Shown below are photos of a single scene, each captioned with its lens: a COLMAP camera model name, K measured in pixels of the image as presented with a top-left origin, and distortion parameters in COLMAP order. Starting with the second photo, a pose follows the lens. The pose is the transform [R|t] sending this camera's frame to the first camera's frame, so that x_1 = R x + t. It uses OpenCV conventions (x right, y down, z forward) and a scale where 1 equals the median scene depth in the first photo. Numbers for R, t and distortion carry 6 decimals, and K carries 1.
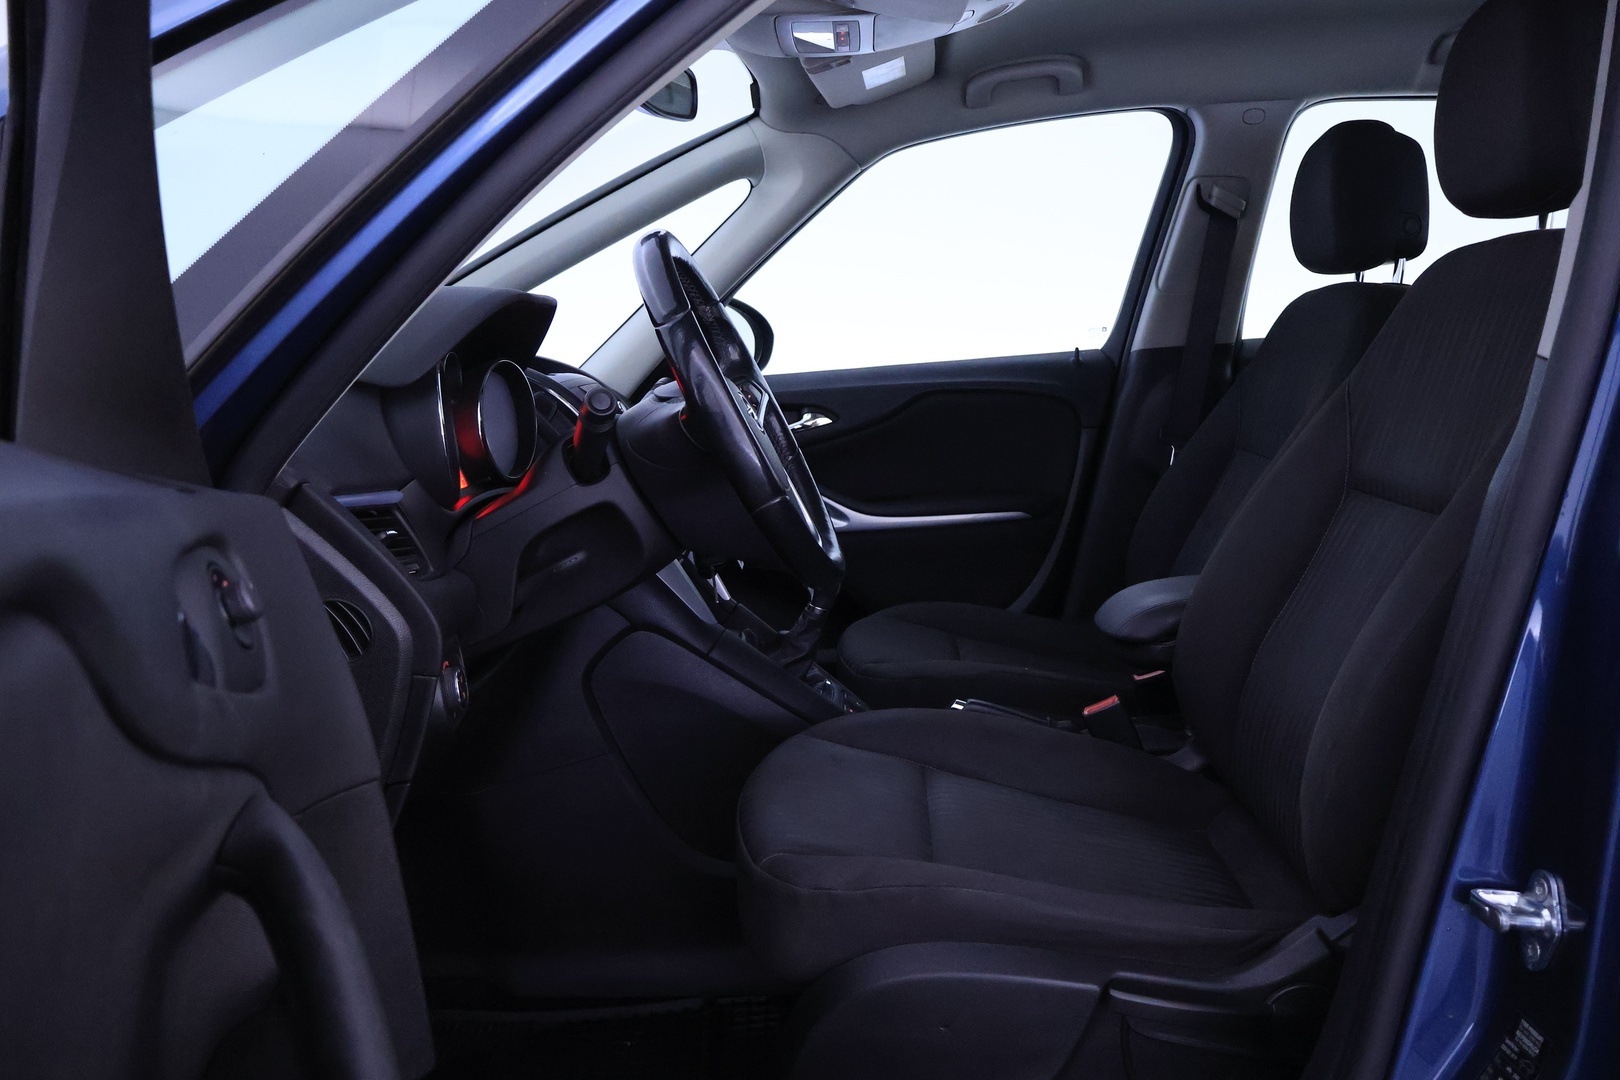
lens RADIAL K [[1366.4, 0, 807.8], [0, 1366.4, 562.9], [0, 0, 1]] dist [-0.054751, 0.146879]
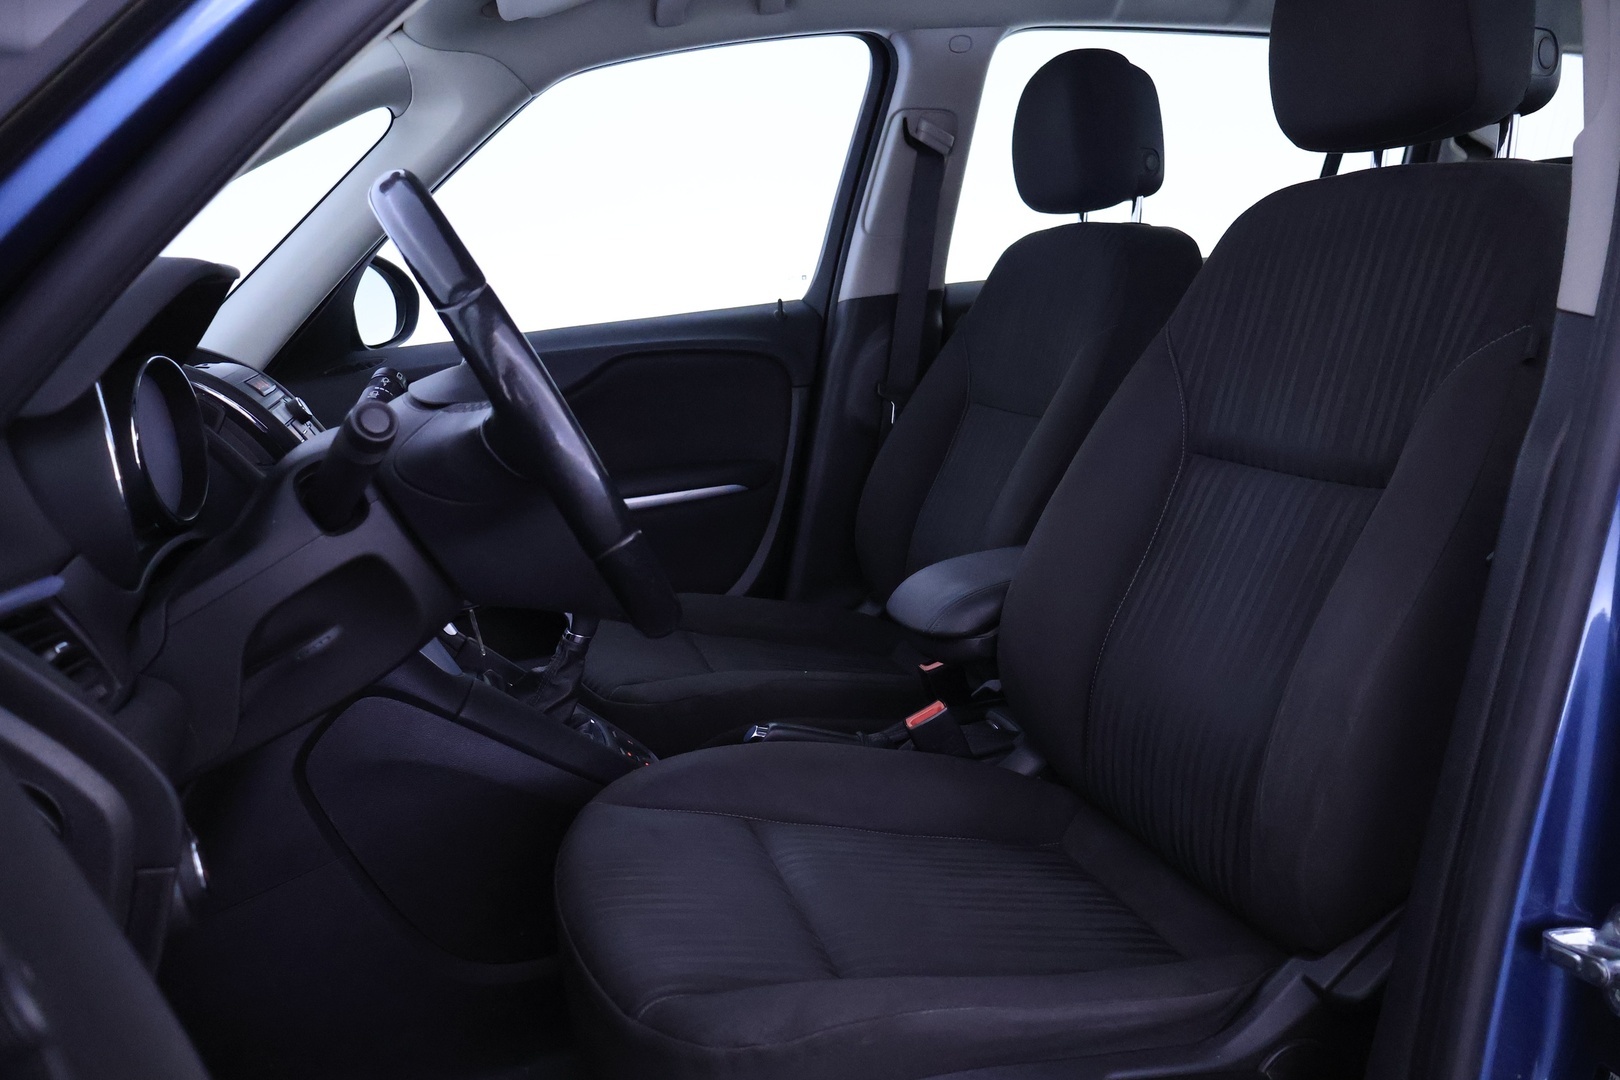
lens RADIAL K [[1346.7, 0, 810.0], [0, 1346.7, 540.0], [0, 0, 1]] dist [-0.013181, 0.006859]
pose [[0.943609, -0.091091, 0.318284, -0.111913], [0.081853, 0.995746, 0.042311, -0.046279], [-0.320784, -0.013873, 0.947051, 0.190924]]
